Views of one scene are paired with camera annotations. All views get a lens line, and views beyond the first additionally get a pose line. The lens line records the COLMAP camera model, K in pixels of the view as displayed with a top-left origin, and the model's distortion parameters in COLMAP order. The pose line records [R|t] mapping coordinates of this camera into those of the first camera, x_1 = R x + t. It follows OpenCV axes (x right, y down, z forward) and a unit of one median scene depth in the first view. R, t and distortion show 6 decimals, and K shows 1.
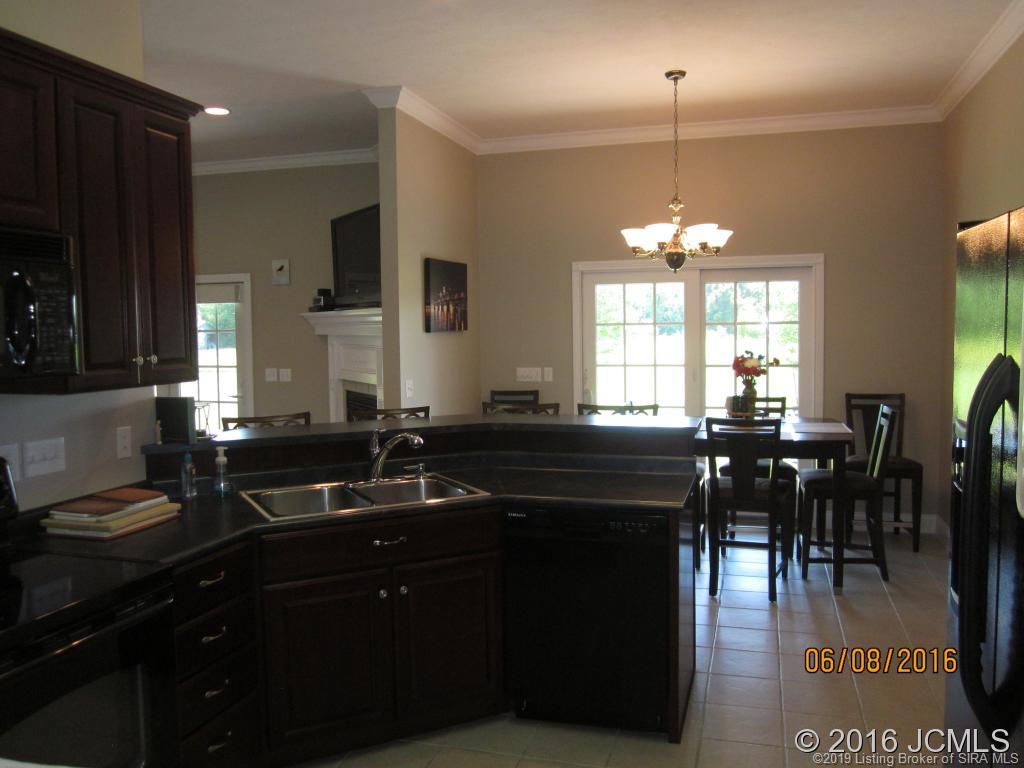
lens RADIAL K [[858.5, 0, 505.7], [0, 858.5, 381.2], [0, 0, 1]] dist [-0.027029, -0.000772]
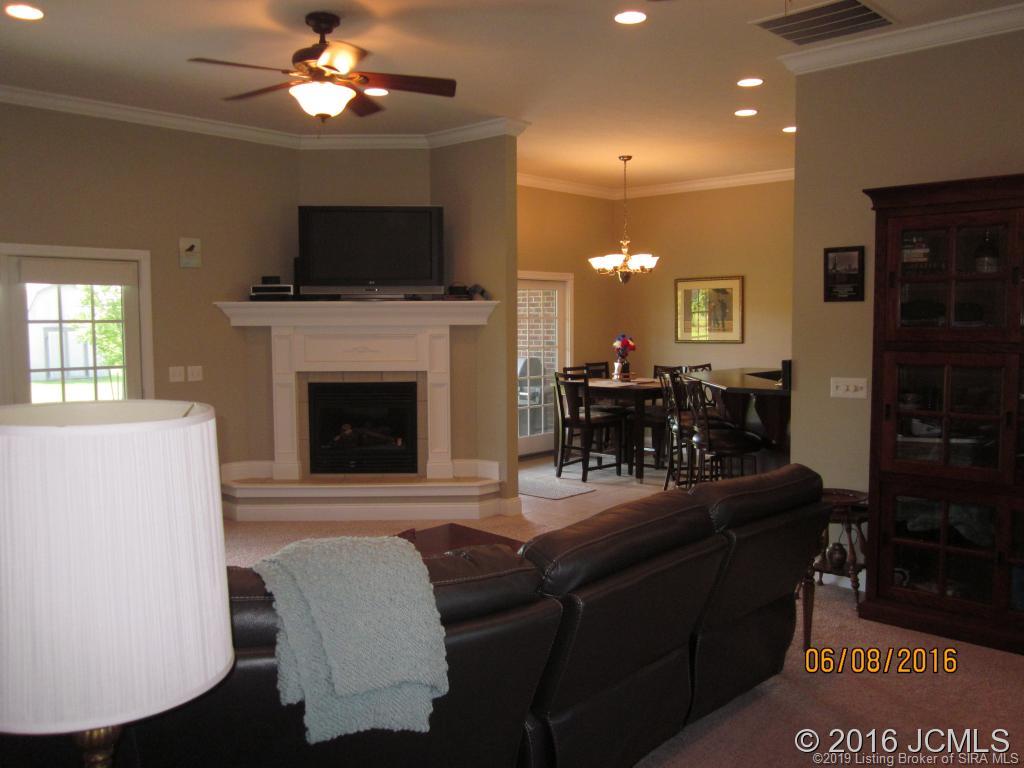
lens RADIAL K [[858.5, 0, 508.9], [0, 858.5, 384.6], [0, 0, 1]] dist [-0.027029, -0.000772]
pose [[0.442432, -0.058386, 0.894899, -0.895342], [0.057220, 0.997683, 0.036802, -0.009613], [-0.894975, 0.034923, 0.444748, 0.343887]]
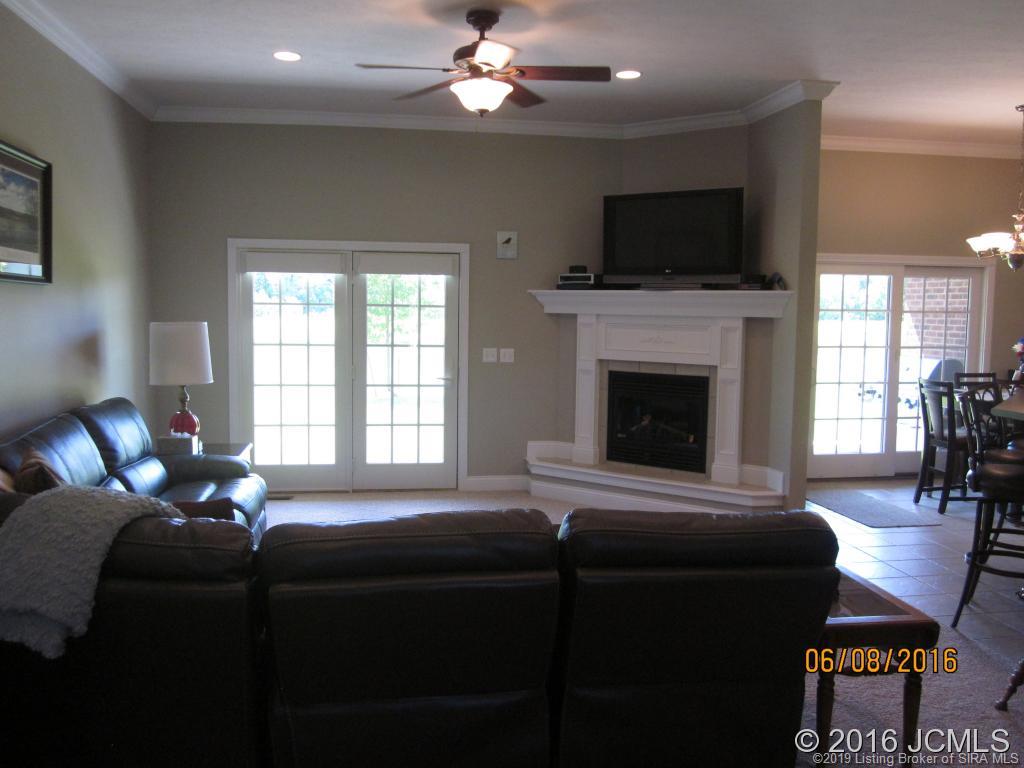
lens RADIAL K [[858.5, 0, 512.1], [0, 858.5, 379.5], [0, 0, 1]] dist [-0.027029, -0.000772]
pose [[0.895938, -0.014487, 0.443943, -0.677806], [0.004693, 0.999721, 0.023152, -0.002392], [-0.444155, -0.018659, 0.895756, 0.158584]]
